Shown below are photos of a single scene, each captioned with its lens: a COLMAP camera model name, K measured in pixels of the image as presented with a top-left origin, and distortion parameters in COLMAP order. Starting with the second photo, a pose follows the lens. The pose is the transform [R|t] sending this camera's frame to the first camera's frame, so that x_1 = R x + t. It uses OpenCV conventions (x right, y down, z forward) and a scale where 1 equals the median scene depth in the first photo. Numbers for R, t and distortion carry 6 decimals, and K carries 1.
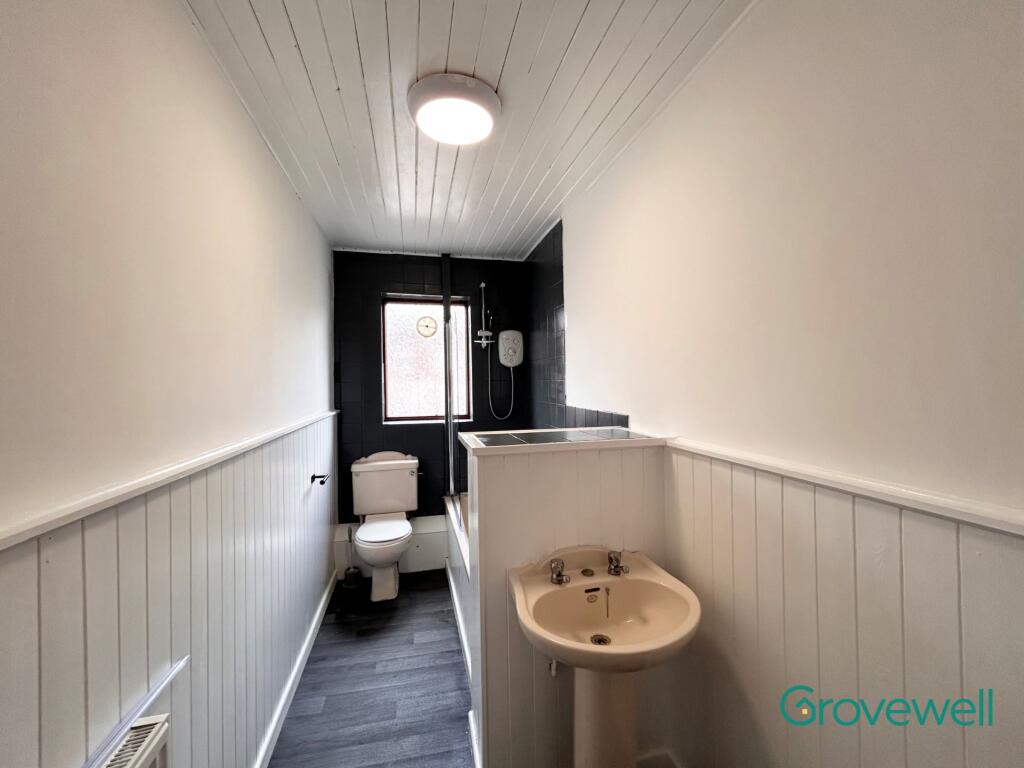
lens RADIAL K [[418.2, 0, 512.0], [0, 418.2, 384.0], [0, 0, 1]] dist [0.000038, -0.000782]
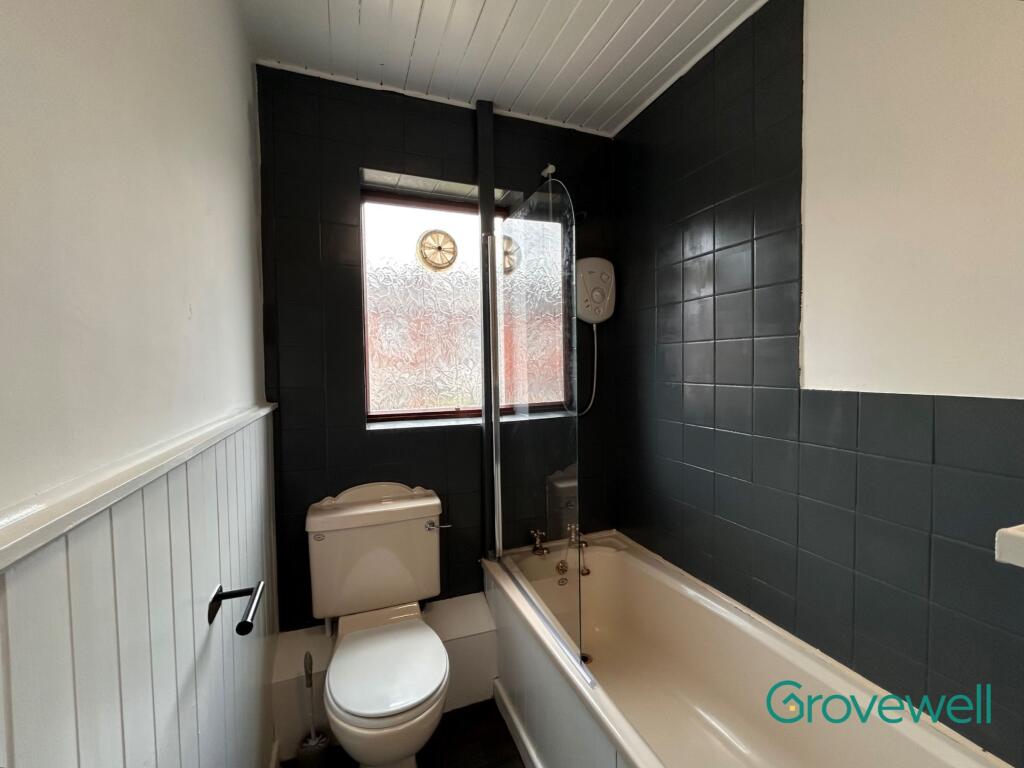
lens RADIAL K [[441.0, 0, 512.0], [0, 441.0, 384.0], [0, 0, 1]] dist [-0.008711, 0.000371]
pose [[0.992231, -0.006931, 0.124213, -0.200360], [0.002798, 0.999438, 0.033415, 0.022879], [-0.124375, -0.032807, 0.991693, 0.451262]]
